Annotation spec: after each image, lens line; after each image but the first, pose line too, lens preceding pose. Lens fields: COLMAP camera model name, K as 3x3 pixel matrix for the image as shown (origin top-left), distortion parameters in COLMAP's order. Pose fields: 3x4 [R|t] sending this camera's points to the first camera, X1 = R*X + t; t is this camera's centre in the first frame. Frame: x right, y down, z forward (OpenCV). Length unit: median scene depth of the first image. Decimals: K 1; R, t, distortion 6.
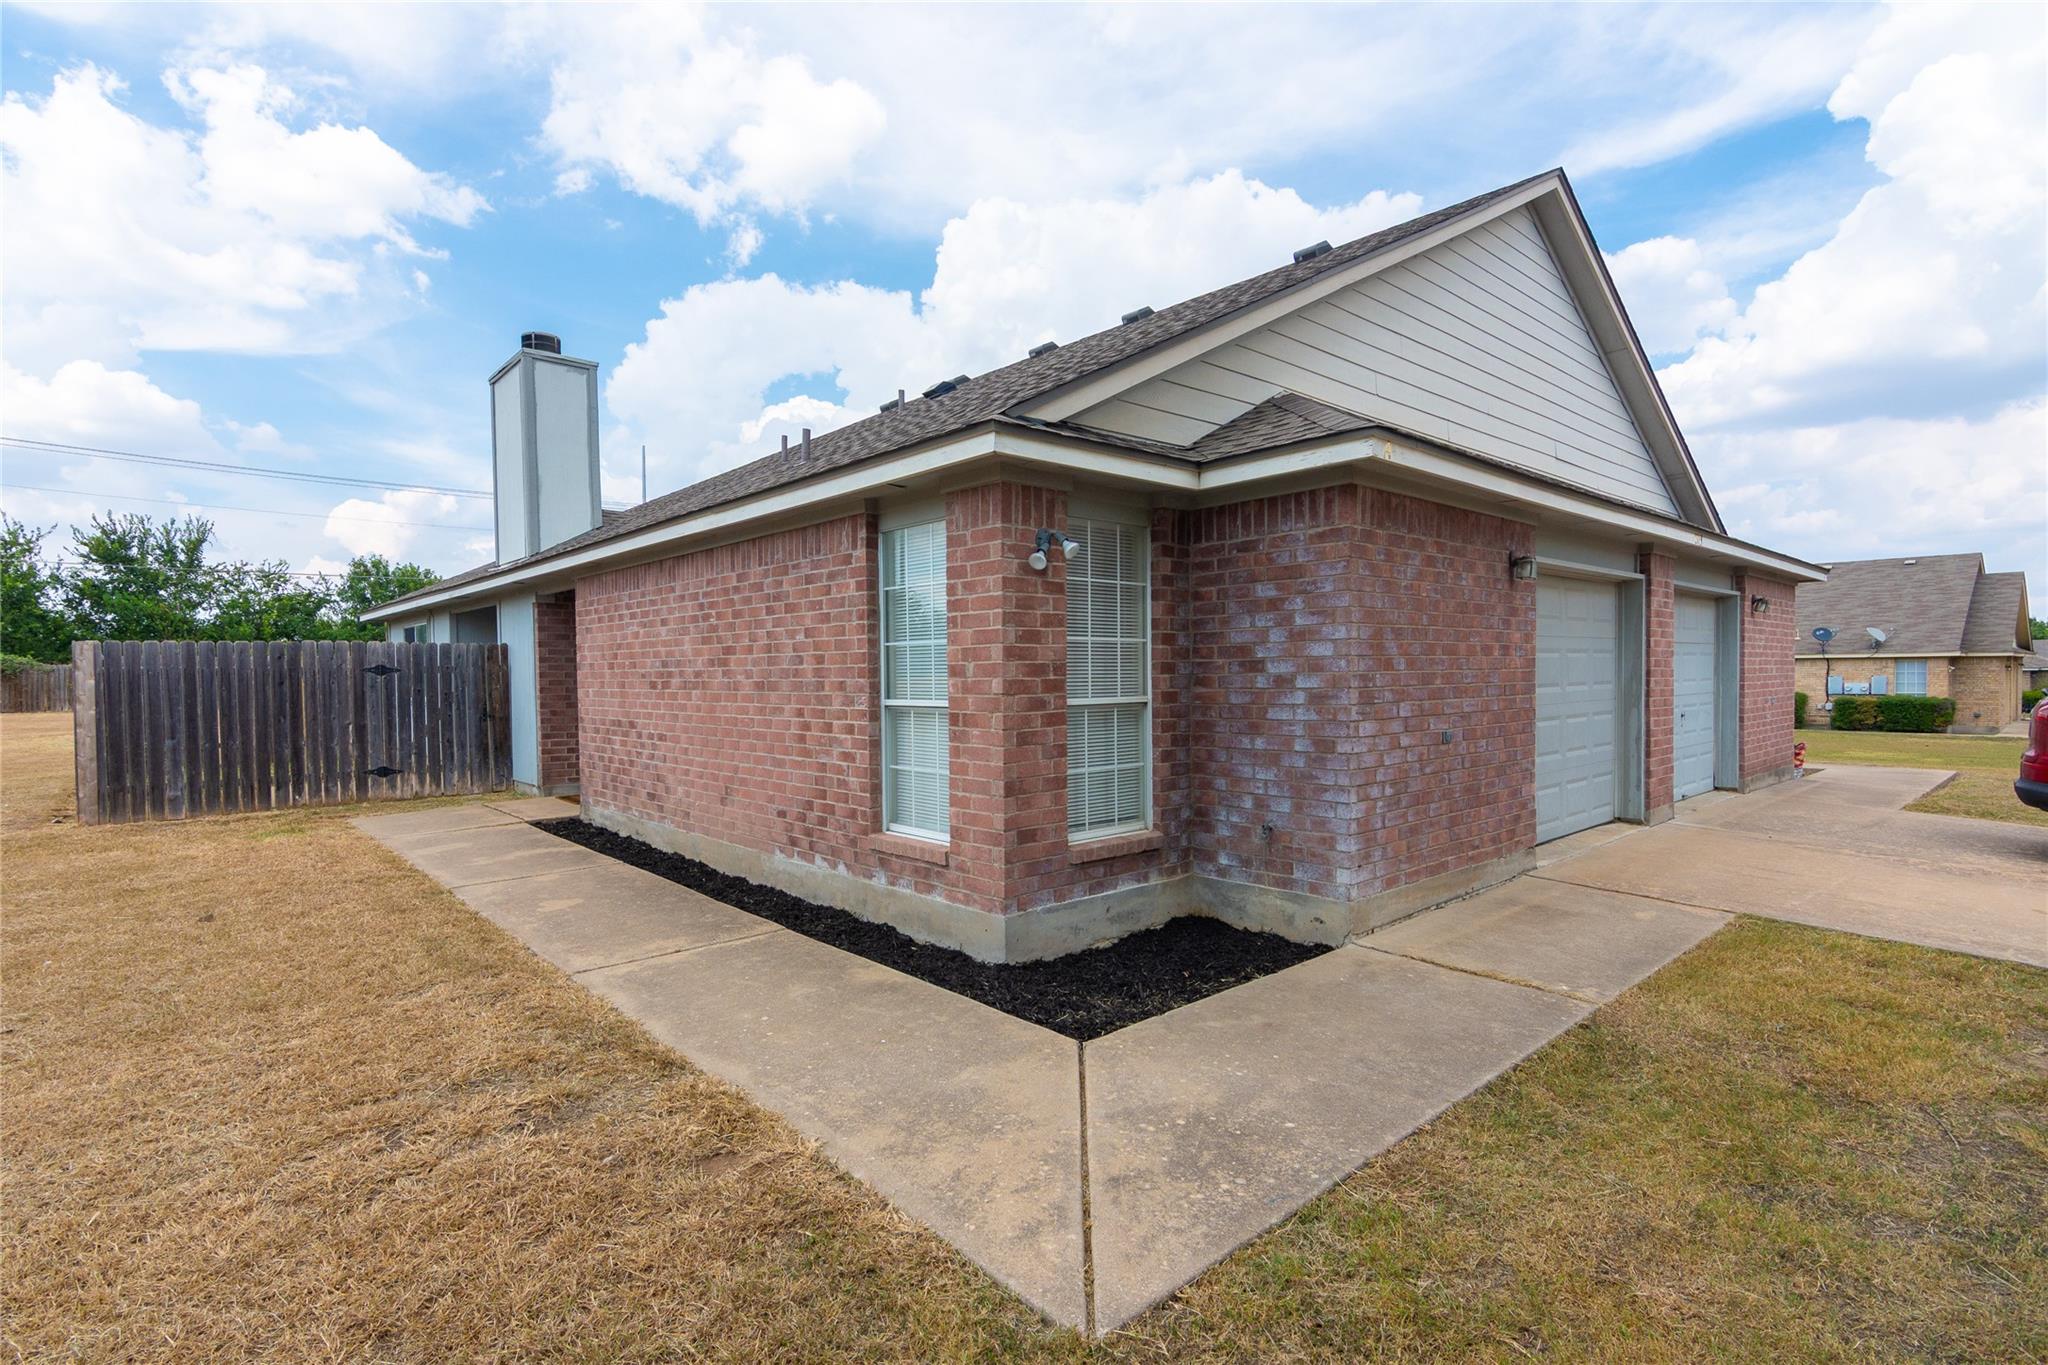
lens RADIAL K [[991.1, 0, 1030.7], [0, 991.1, 689.9], [0, 0, 1]] dist [0.004082, 0.002221]
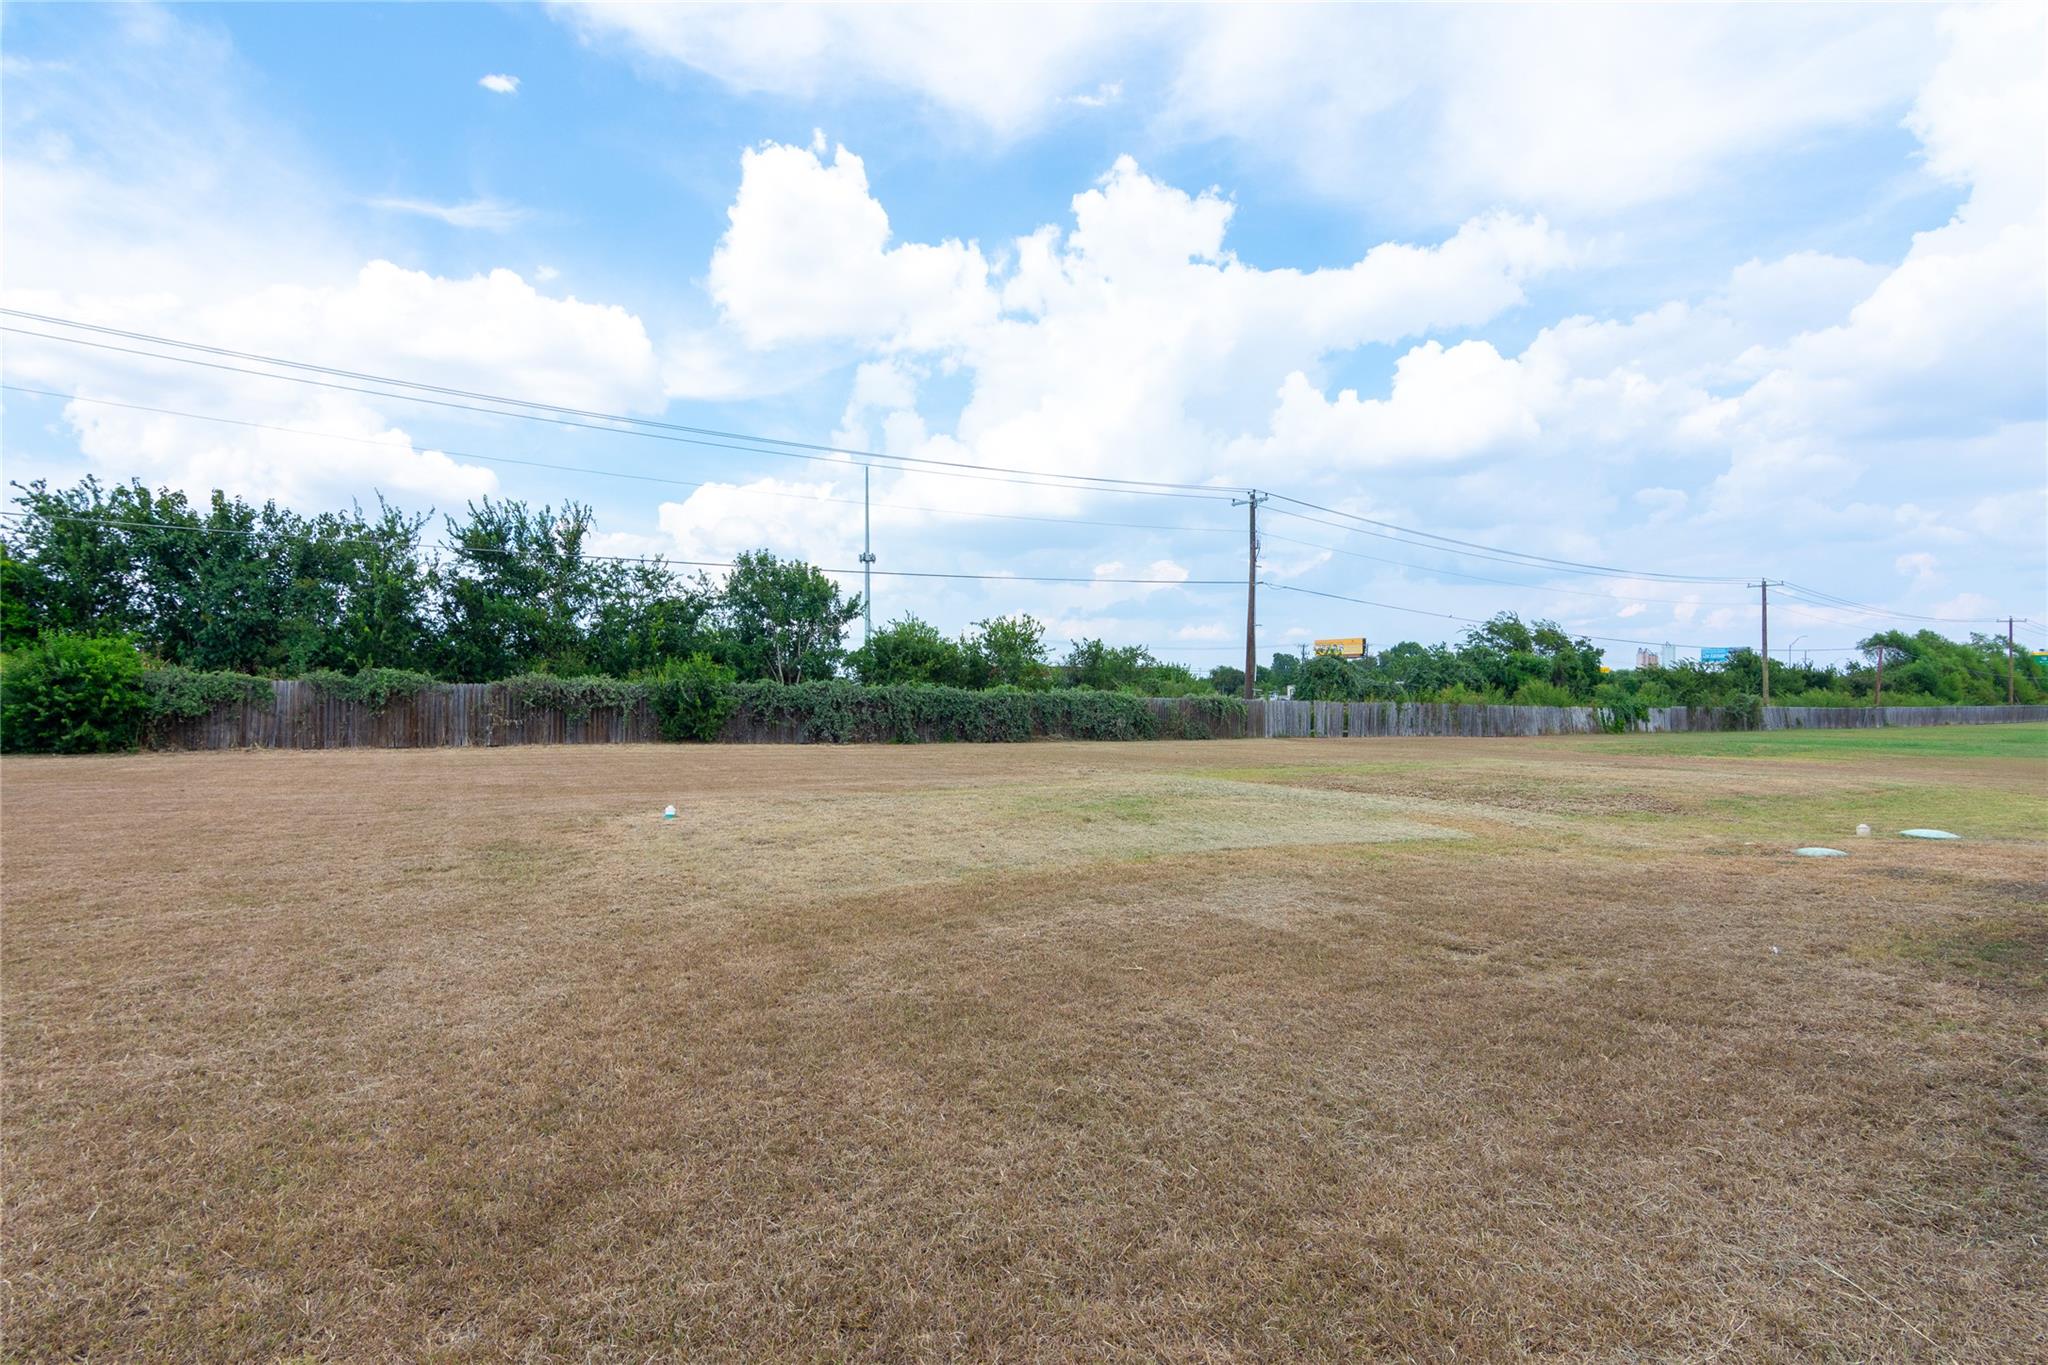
lens RADIAL K [[991.1, 0, 1020.6], [0, 991.1, 695.5], [0, 0, 1]] dist [0.004082, 0.002221]
pose [[0.984861, -0.001293, -0.173341, -0.345731], [-0.002028, 0.999818, -0.018981, -0.002542], [0.173334, 0.019045, 0.984679, 0.274485]]
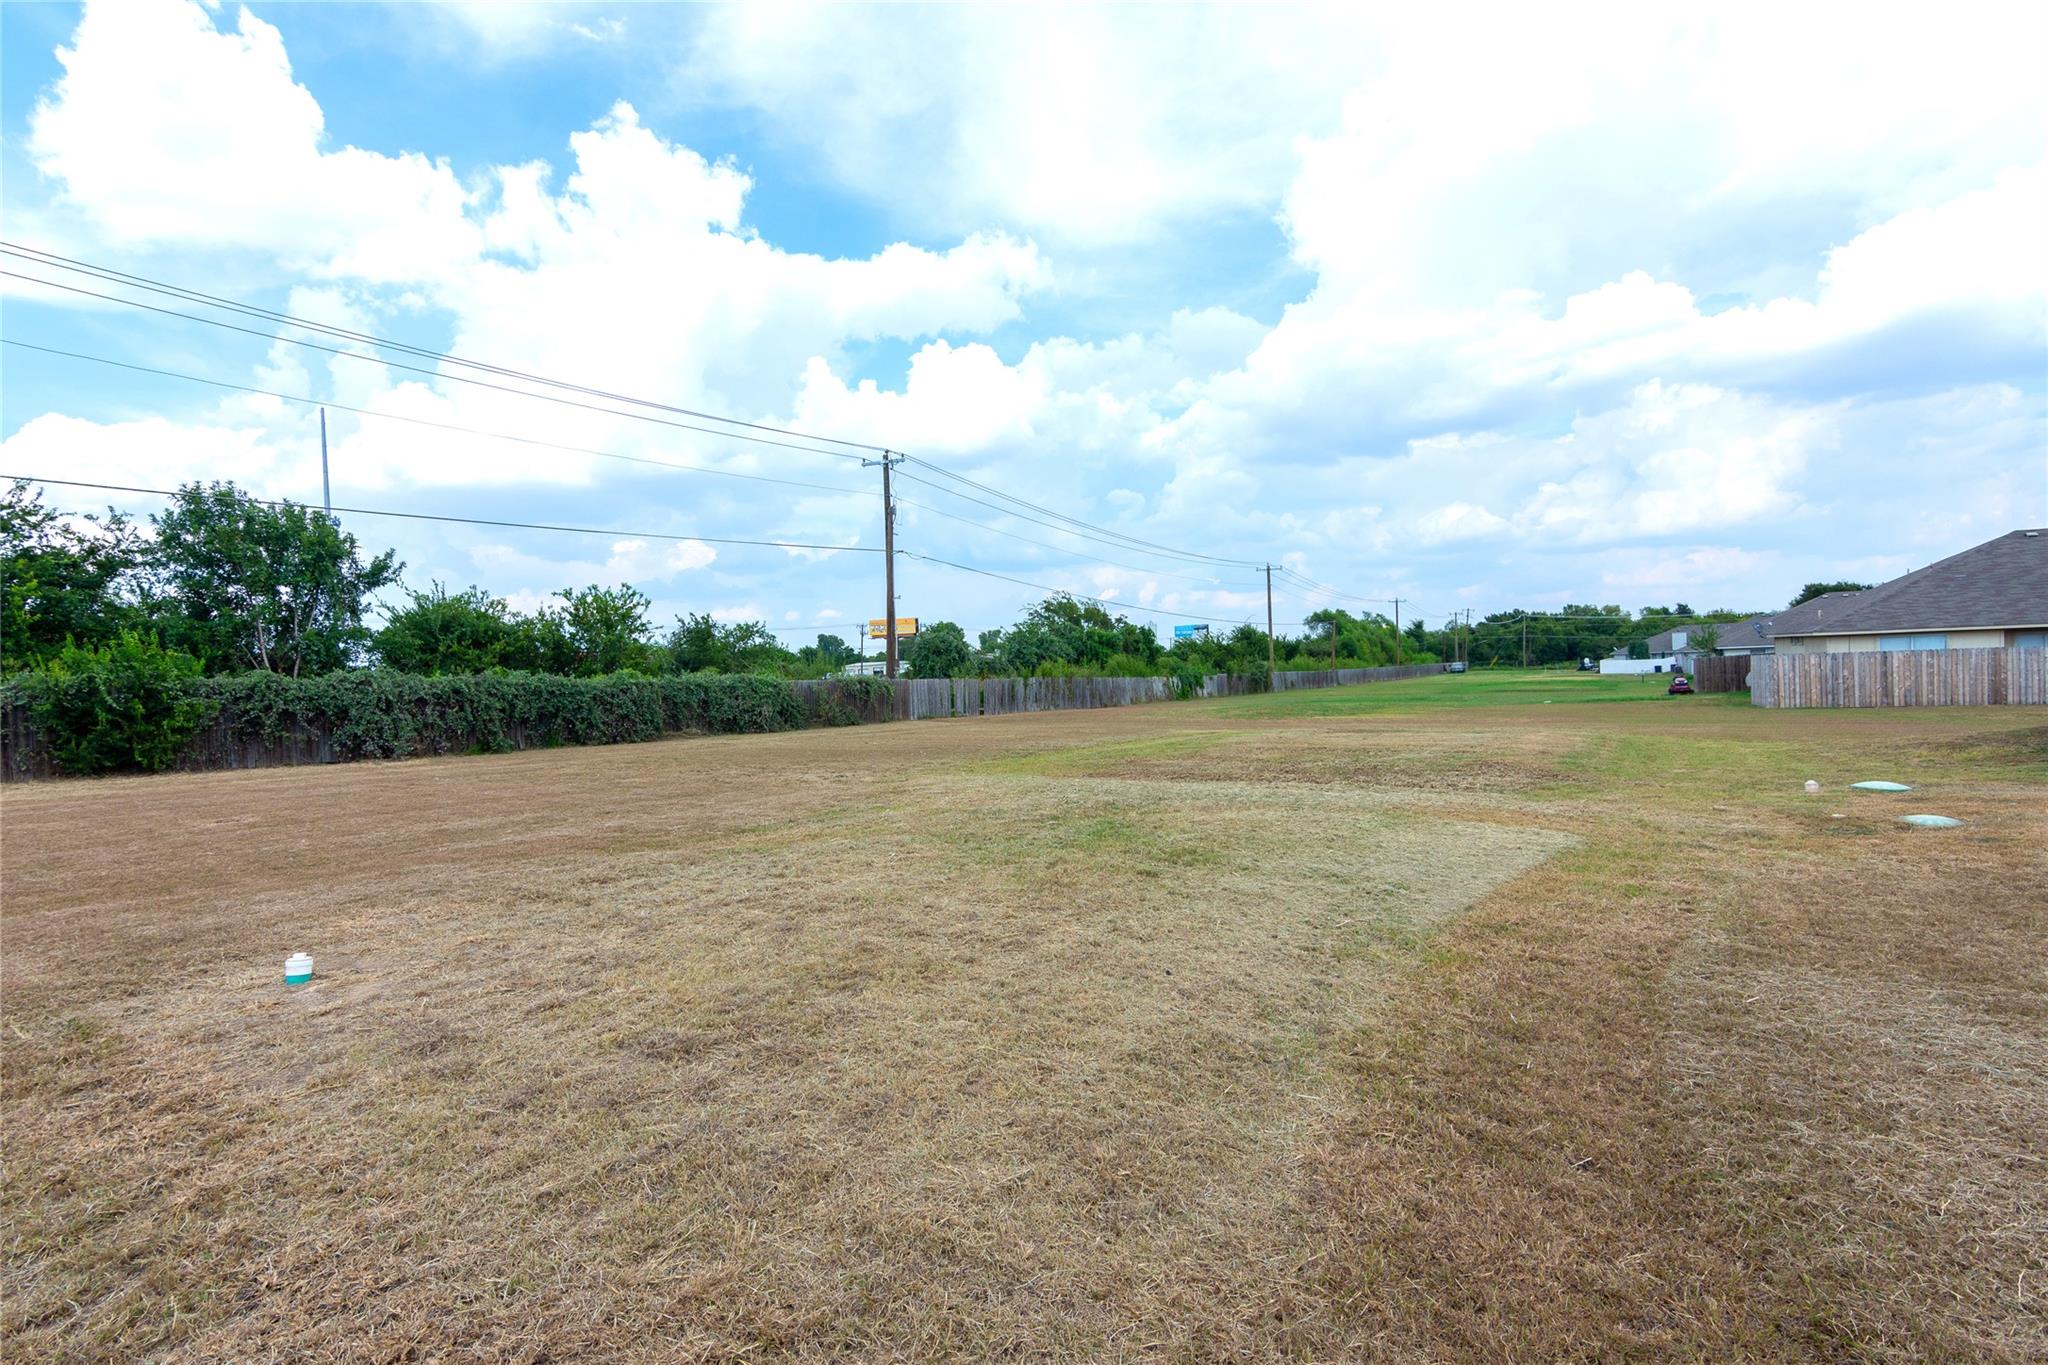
lens RADIAL K [[991.1, 0, 1022.5], [0, 991.1, 680.4], [0, 0, 1]] dist [0.004082, 0.002221]
pose [[0.957233, -0.034729, 0.287227, -0.437418], [0.038574, 0.999226, -0.007735, -0.004855], [-0.286736, 0.018484, 0.957831, 0.383655]]
